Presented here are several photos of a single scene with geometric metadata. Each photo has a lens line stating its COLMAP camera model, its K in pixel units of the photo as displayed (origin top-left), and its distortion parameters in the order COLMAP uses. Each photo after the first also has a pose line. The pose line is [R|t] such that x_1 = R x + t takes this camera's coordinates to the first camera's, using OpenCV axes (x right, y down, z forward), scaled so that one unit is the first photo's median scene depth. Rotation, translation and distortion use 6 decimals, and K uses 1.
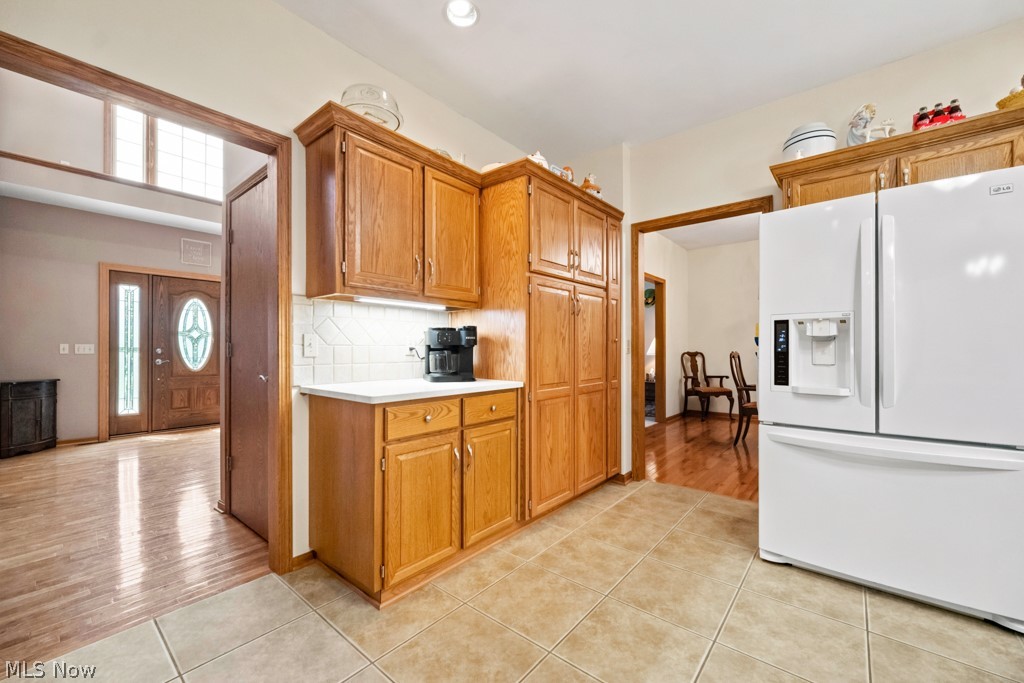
lens RADIAL K [[406.6, 0, 509.2], [0, 406.6, 337.0], [0, 0, 1]] dist [0.000757, 0.000054]
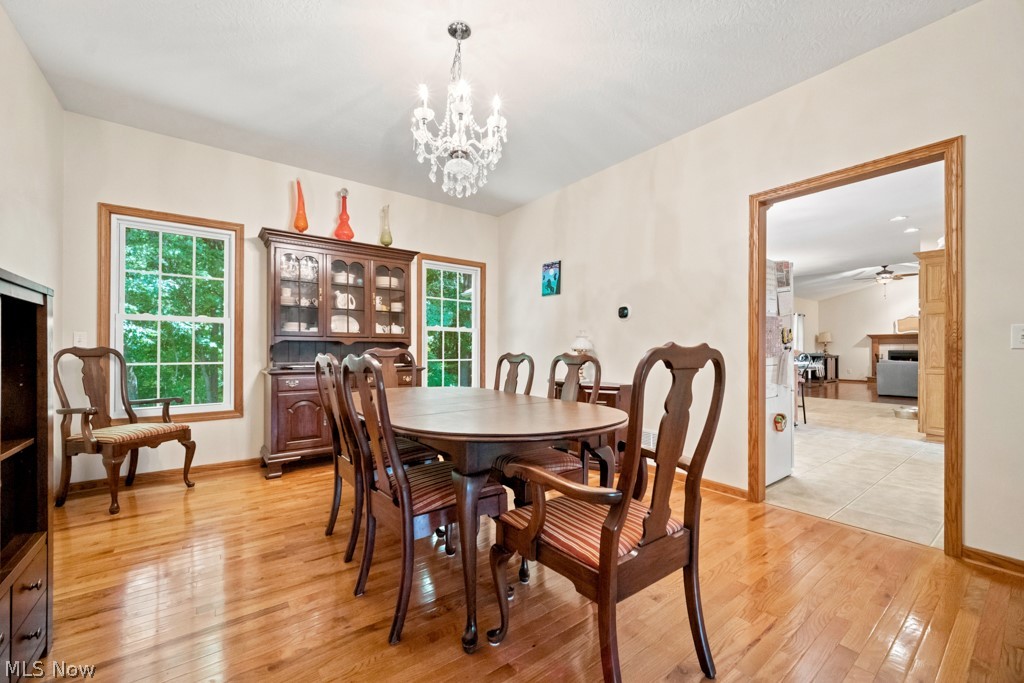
lens RADIAL K [[406.6, 0, 509.2], [0, 406.6, 337.0], [0, 0, 1]] dist [0.000757, 0.000054]
pose [[0.223240, 0.006849, 0.974739, 0.154039], [-0.007918, 0.999955, -0.005213, 0.020348], [-0.974731, -0.006554, 0.223285, 0.630097]]
